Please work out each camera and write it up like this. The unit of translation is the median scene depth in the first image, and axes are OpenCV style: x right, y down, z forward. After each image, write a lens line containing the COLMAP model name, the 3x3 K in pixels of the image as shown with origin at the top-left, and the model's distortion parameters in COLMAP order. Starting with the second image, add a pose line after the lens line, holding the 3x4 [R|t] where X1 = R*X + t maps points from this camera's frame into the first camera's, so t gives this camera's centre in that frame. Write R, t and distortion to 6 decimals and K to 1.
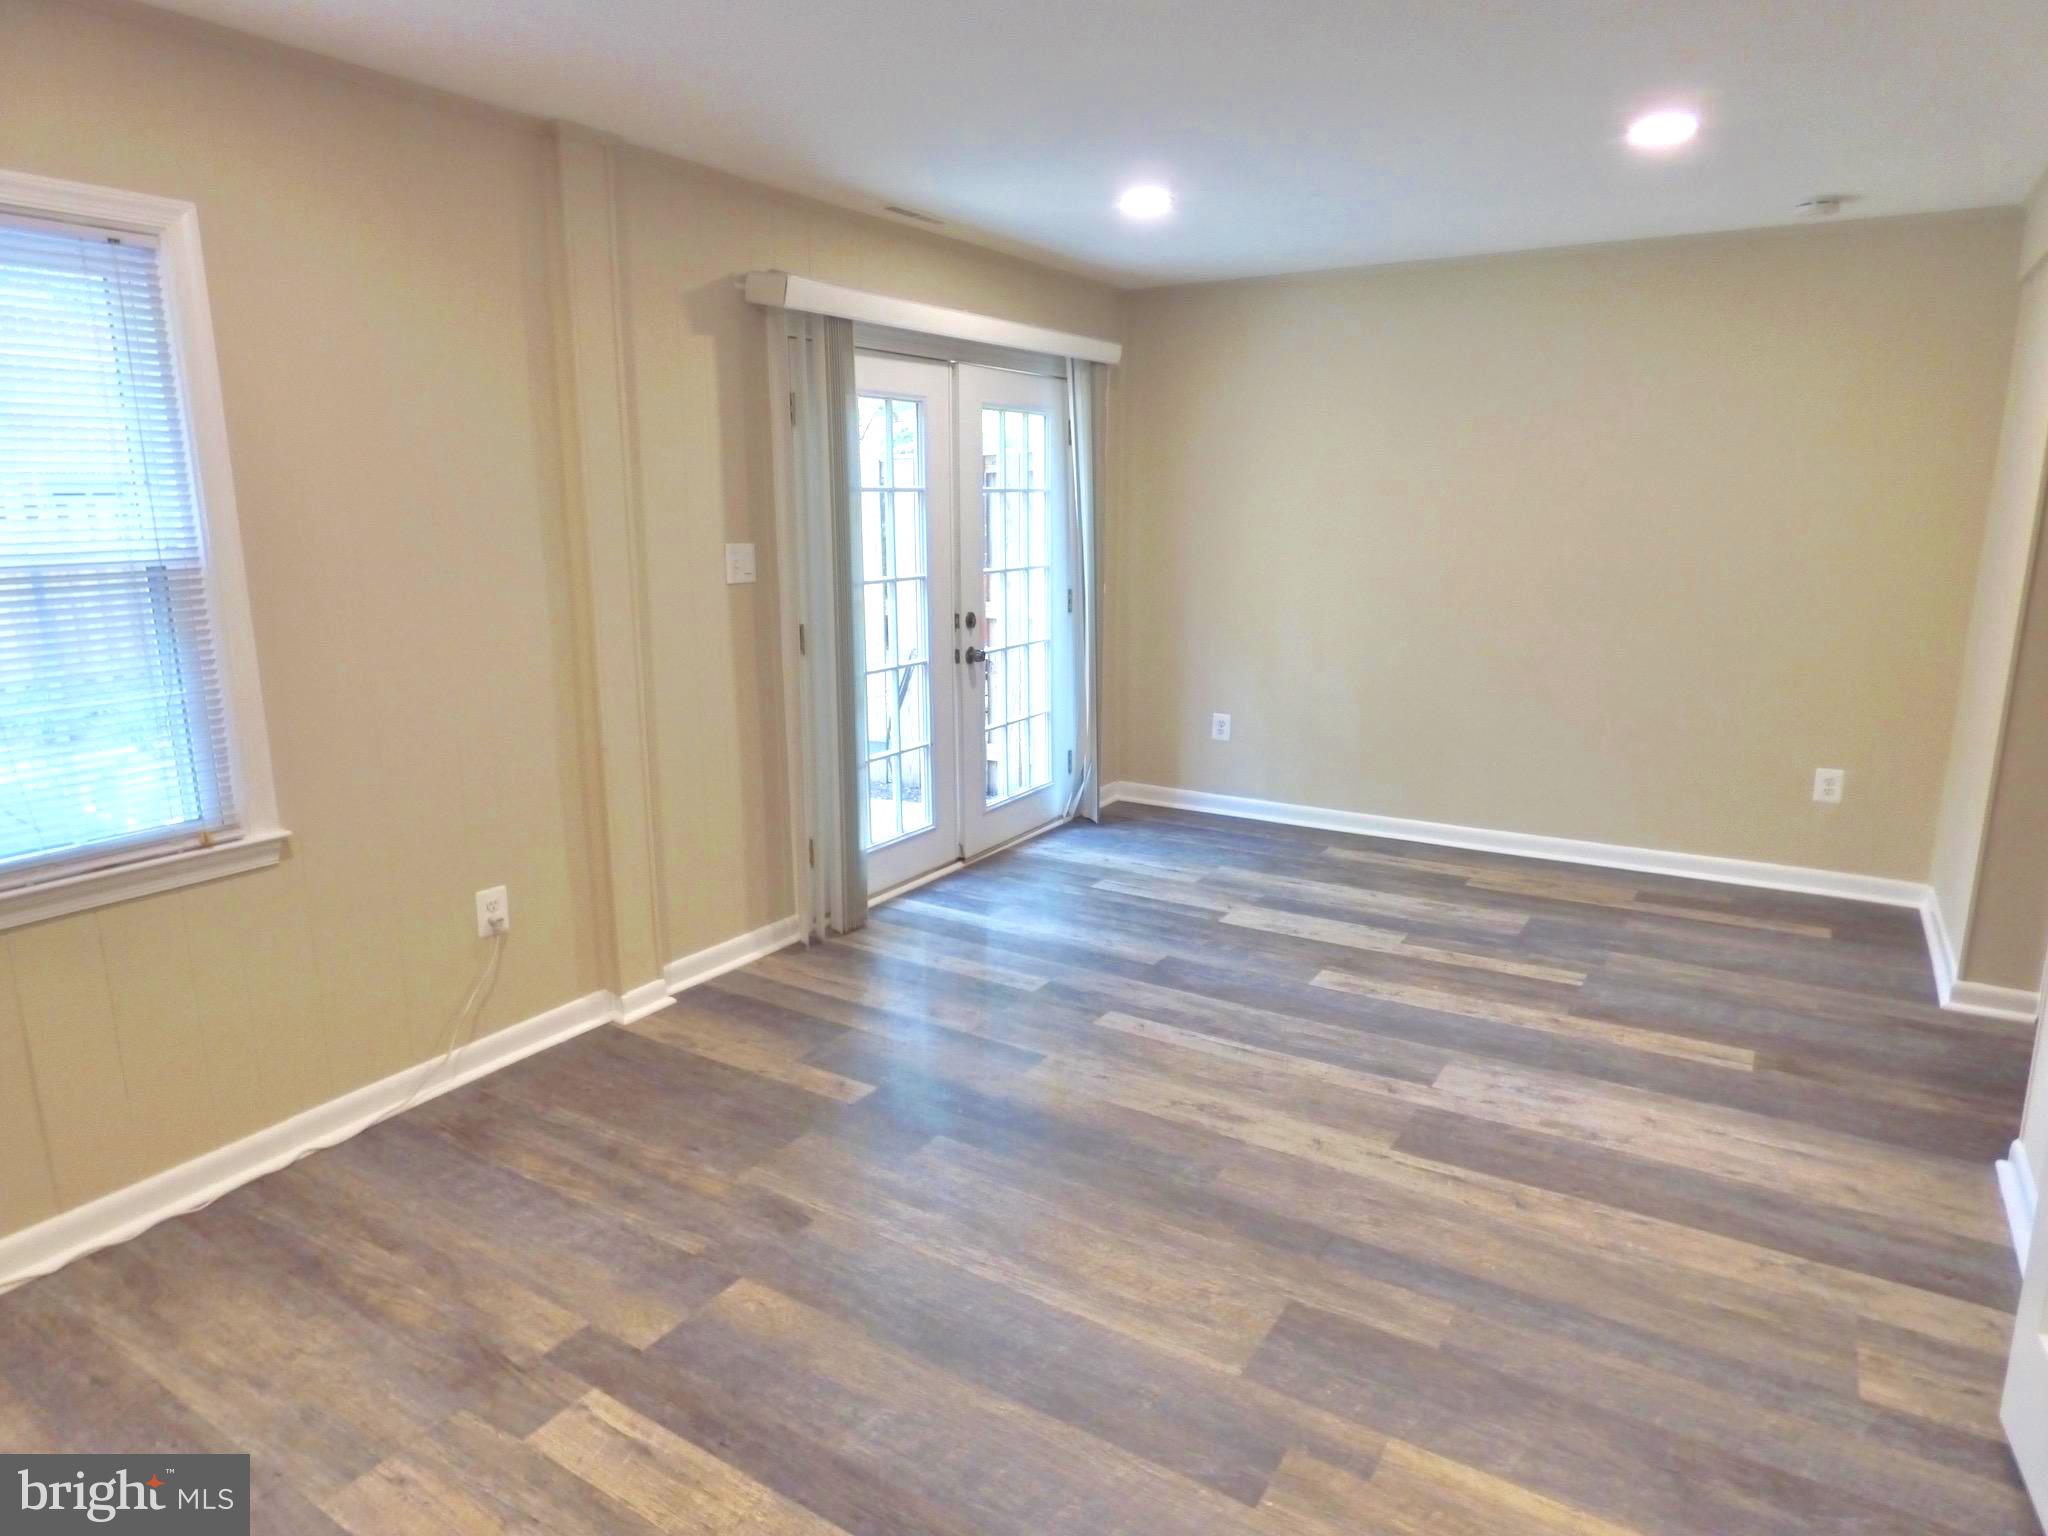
lens RADIAL K [[1220.9, 0, 1024.0], [0, 1220.9, 768.0], [0, 0, 1]] dist [-0.007172, -0.000001]
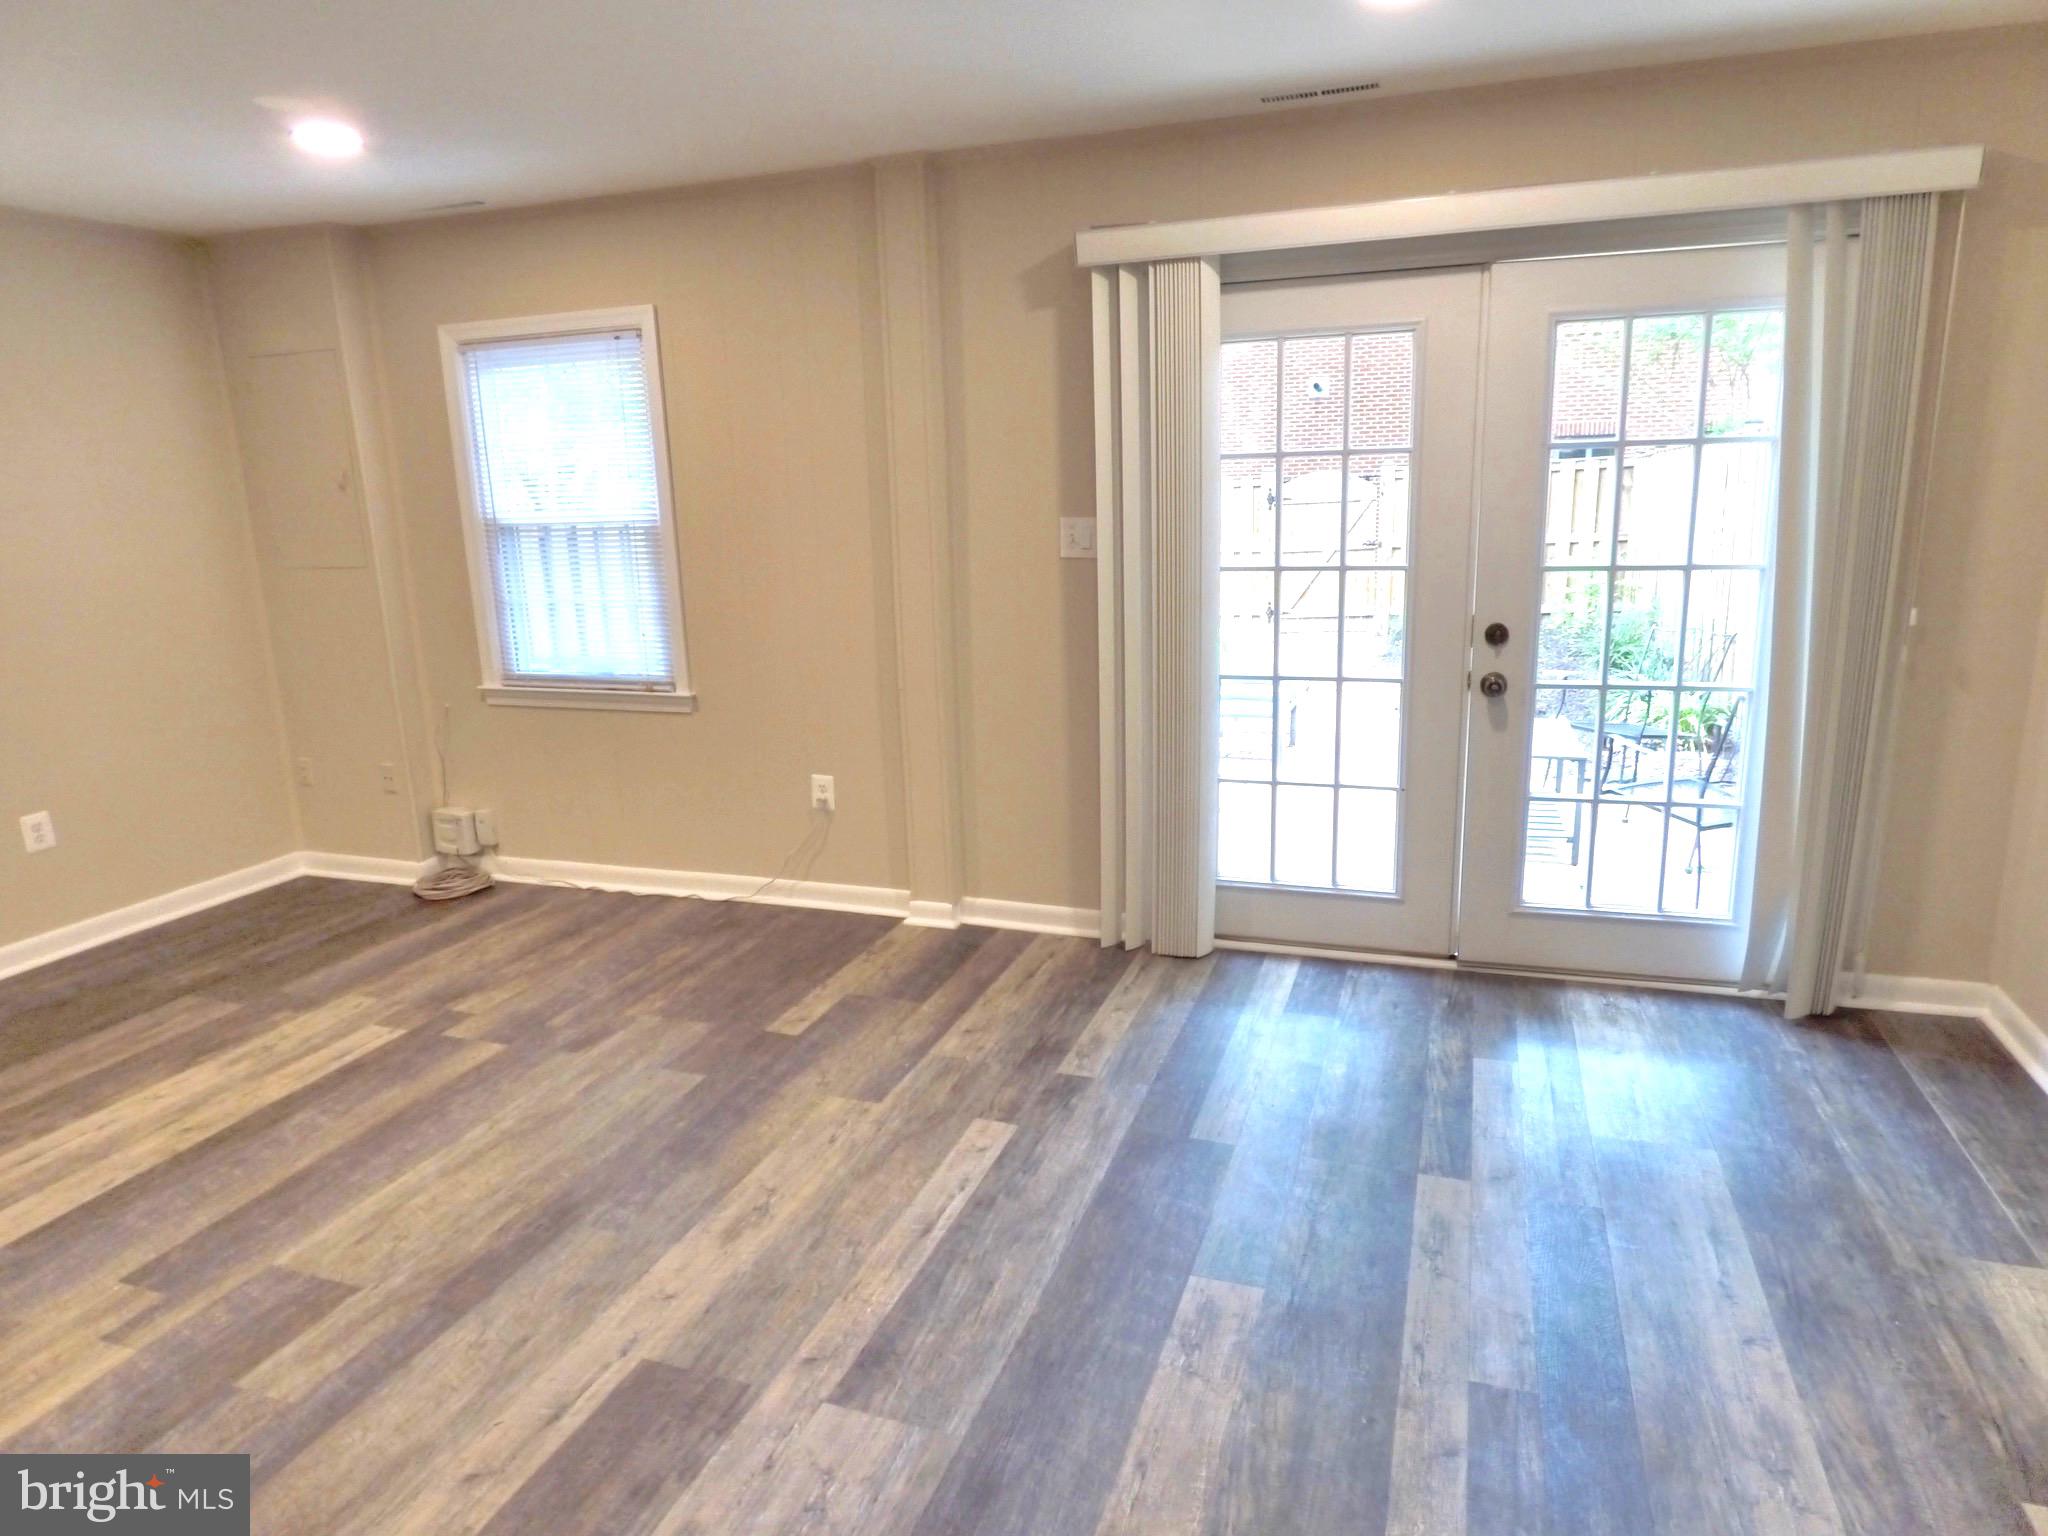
lens RADIAL K [[1218.6, 0, 1049.7], [0, 1218.6, 773.8], [0, 0, 1]] dist [-0.034709, 0.023538]
pose [[0.231406, 0.225887, -0.946270, 0.863956], [-0.181536, 0.965613, 0.186111, -0.191630], [0.955770, 0.128714, 0.264455, 0.880243]]
